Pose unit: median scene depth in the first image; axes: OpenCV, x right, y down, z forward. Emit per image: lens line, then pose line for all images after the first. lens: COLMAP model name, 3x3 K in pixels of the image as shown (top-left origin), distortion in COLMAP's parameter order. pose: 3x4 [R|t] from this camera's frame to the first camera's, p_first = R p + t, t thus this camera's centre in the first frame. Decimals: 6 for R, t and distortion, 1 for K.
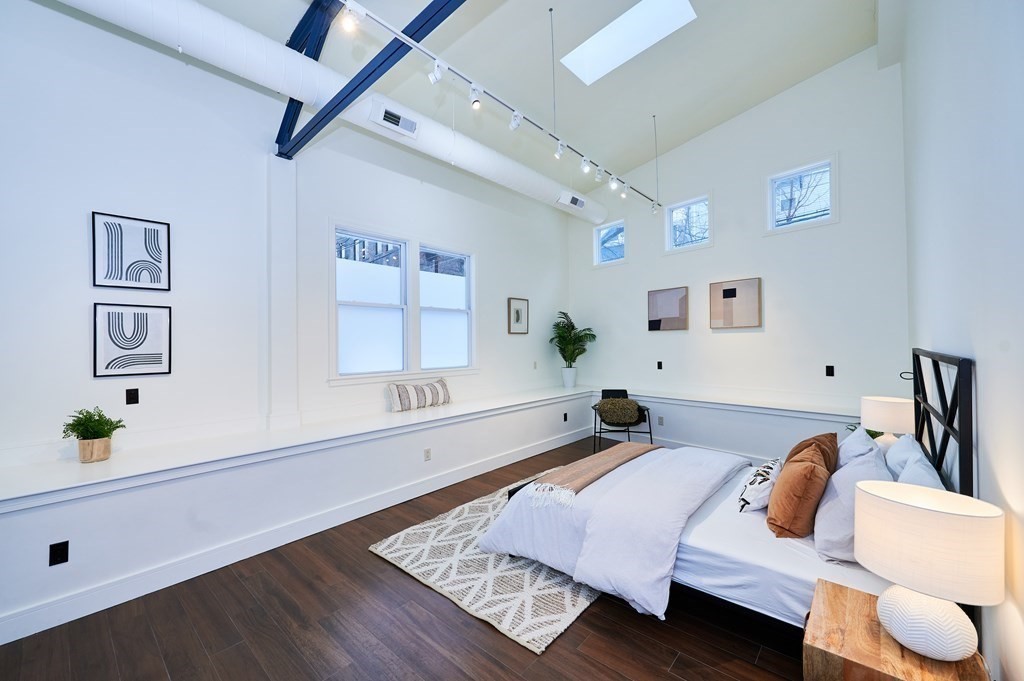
lens RADIAL K [[407.2, 0, 508.6], [0, 407.2, 340.2], [0, 0, 1]] dist [-0.002463, -0.000337]
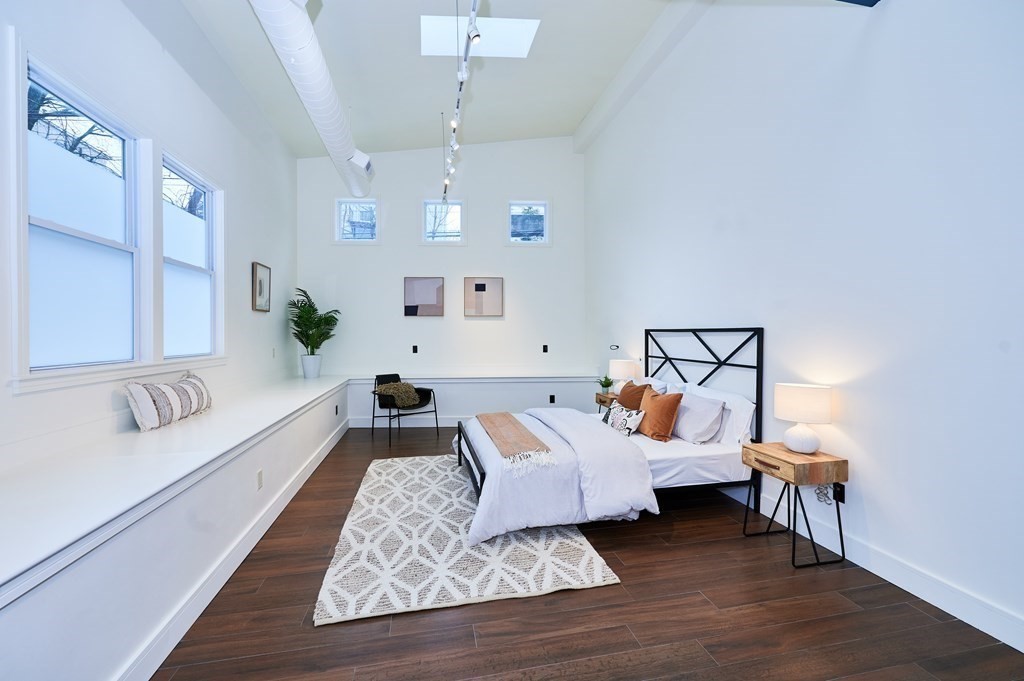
lens RADIAL K [[407.2, 0, 508.6], [0, 407.2, 340.2], [0, 0, 1]] dist [-0.002463, -0.000337]
pose [[0.590689, 0.003419, 0.806892, -0.404163], [-0.015172, 0.999861, 0.006870, 0.033247], [-0.806757, -0.016300, 0.590659, 0.227339]]
